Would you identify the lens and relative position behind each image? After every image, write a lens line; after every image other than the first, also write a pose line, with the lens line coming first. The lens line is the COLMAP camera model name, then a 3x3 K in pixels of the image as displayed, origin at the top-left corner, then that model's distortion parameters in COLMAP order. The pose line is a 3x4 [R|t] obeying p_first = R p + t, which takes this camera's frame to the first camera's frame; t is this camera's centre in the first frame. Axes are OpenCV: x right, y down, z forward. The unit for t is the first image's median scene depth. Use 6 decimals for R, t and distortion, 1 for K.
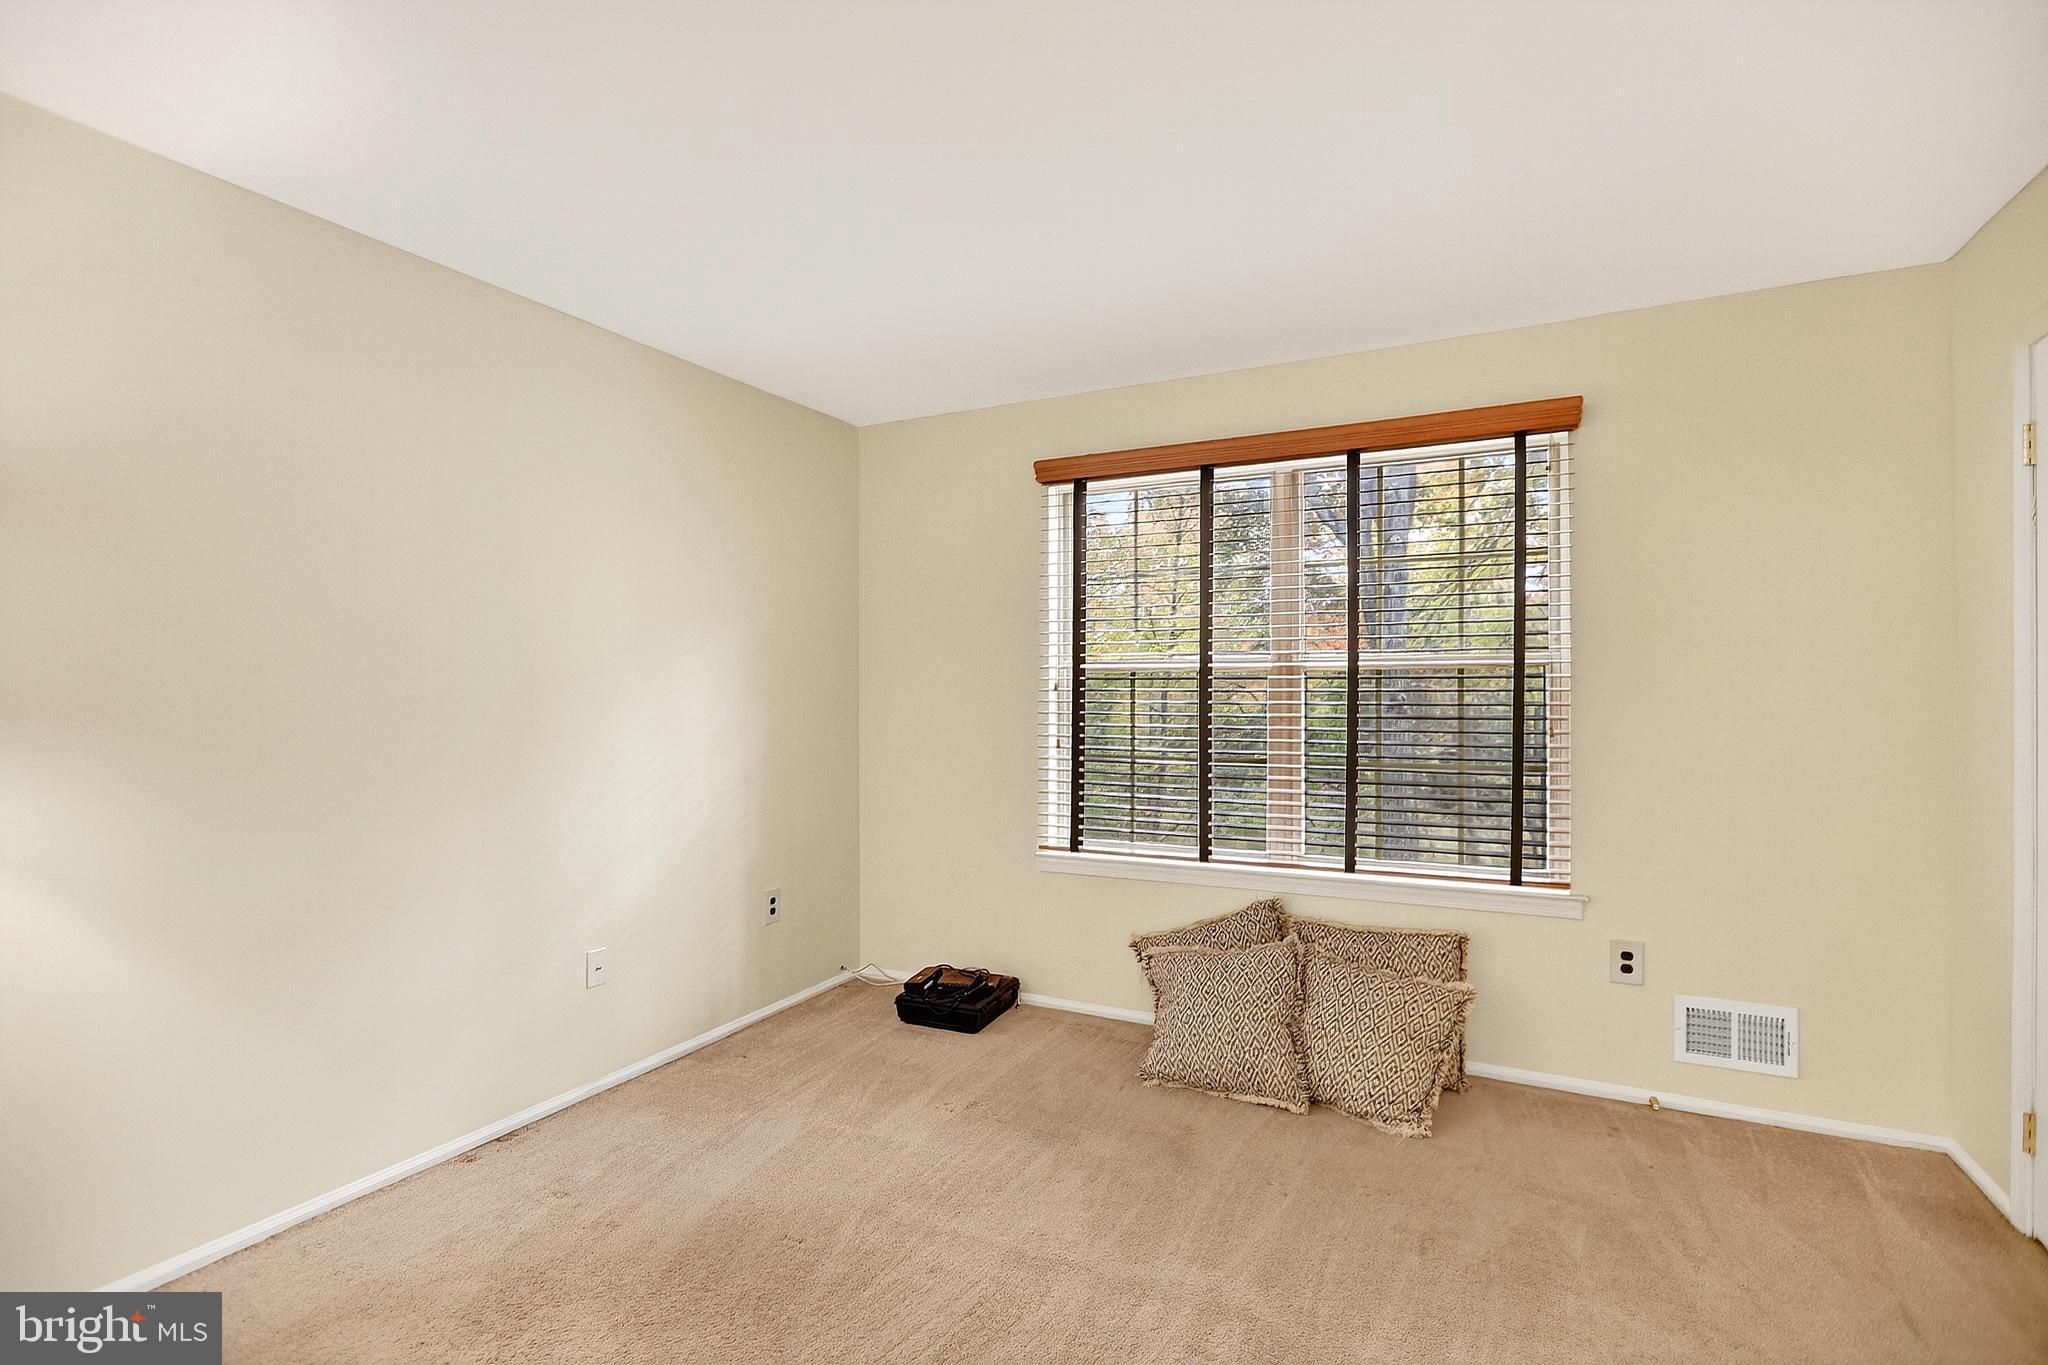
lens RADIAL K [[954.3, 0, 1031.0], [0, 954.3, 672.9], [0, 0, 1]] dist [-0.054496, 0.025582]
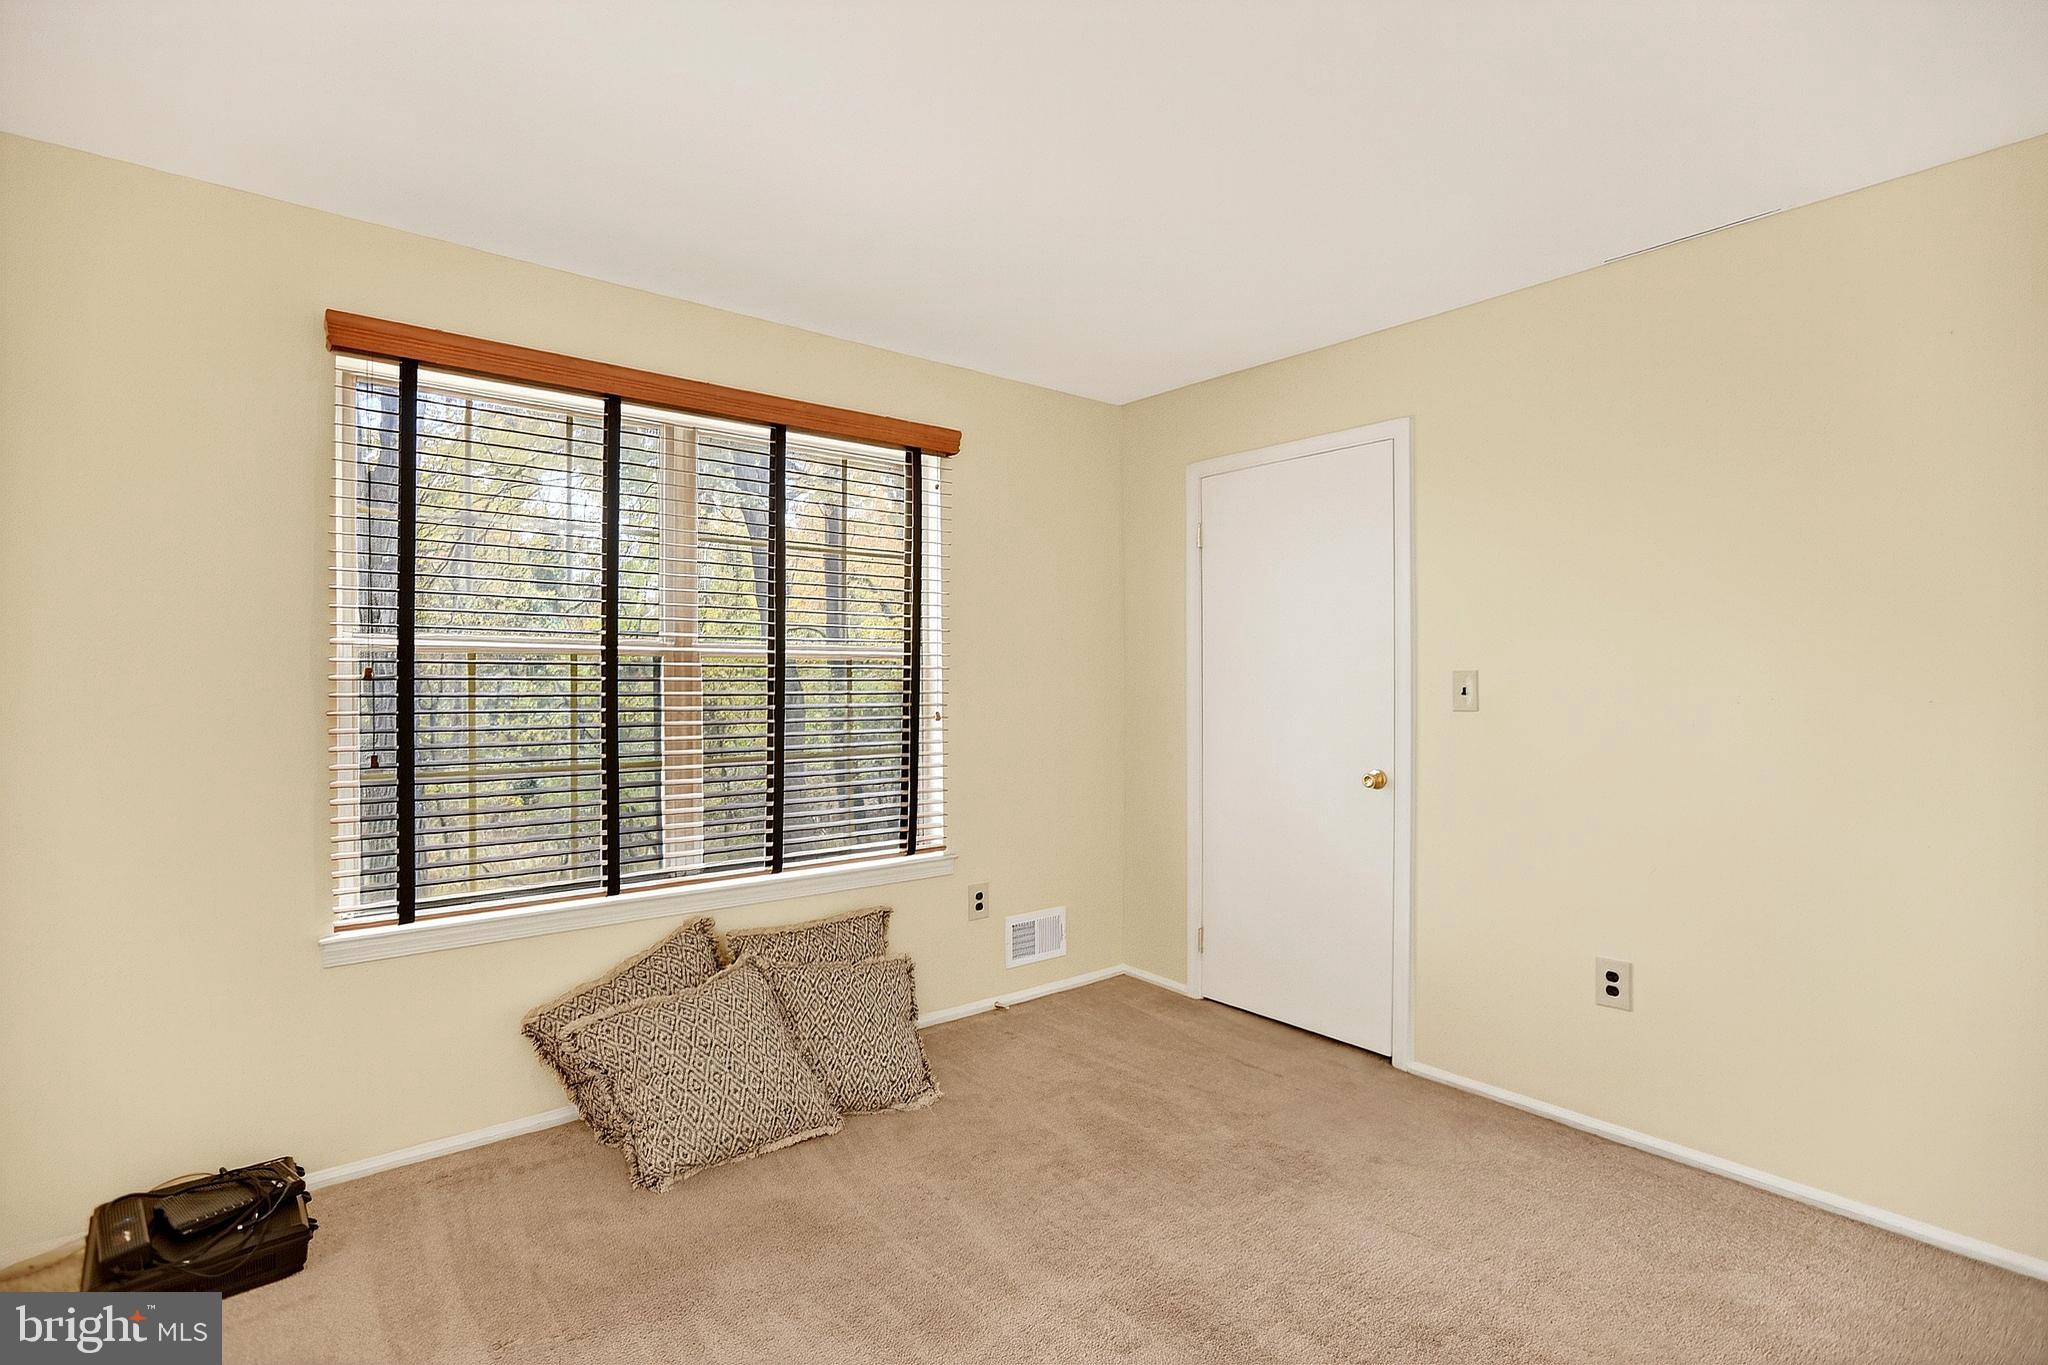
lens RADIAL K [[954.3, 0, 1031.0], [0, 954.3, 672.9], [0, 0, 1]] dist [-0.054496, 0.025582]
pose [[0.395799, 0.004465, 0.918326, -0.464057], [-0.019787, 0.999797, 0.003668, 0.003083], [-0.918124, -0.019623, 0.395807, 0.426107]]
